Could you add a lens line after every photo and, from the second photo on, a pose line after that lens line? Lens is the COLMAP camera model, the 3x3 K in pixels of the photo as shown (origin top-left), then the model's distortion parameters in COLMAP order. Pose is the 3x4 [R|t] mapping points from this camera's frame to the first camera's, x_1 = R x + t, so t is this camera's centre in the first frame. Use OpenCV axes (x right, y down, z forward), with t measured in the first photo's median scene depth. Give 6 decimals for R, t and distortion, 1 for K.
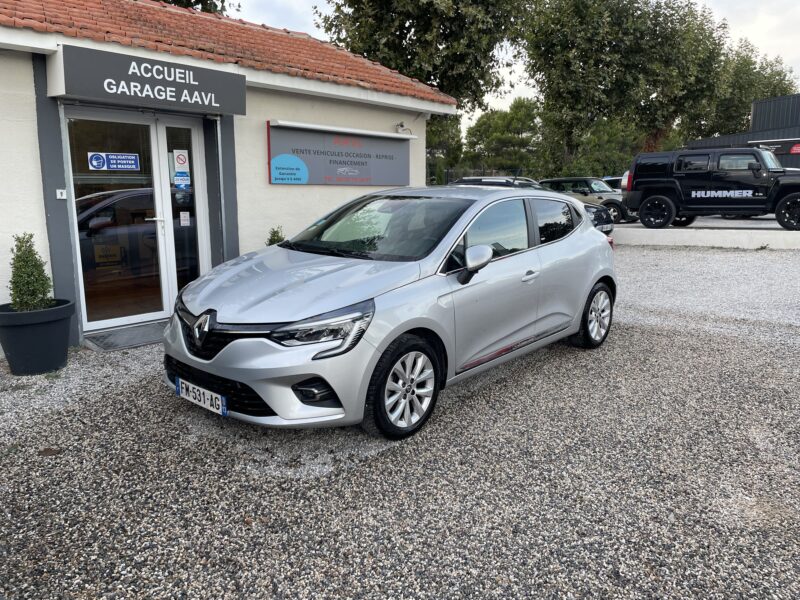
lens RADIAL K [[599.8, 0, 402.9], [0, 599.8, 298.1], [0, 0, 1]] dist [0.102319, -0.129087]
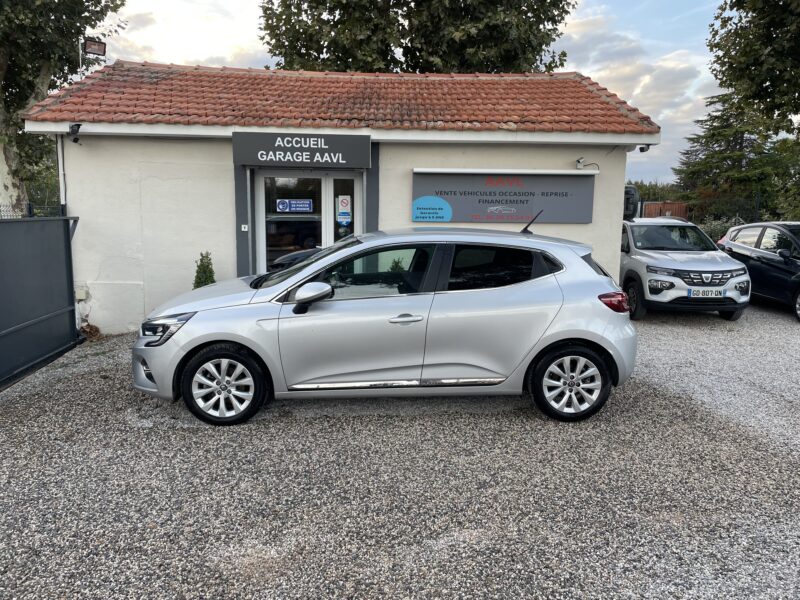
lens RADIAL K [[599.8, 0, 402.9], [0, 599.8, 298.1], [0, 0, 1]] dist [0.102319, -0.129087]
pose [[0.692436, 0.108347, -0.713298, 0.771491], [-0.140154, 0.990026, 0.014326, -0.071330], [0.707735, 0.090052, 0.700715, 0.234292]]
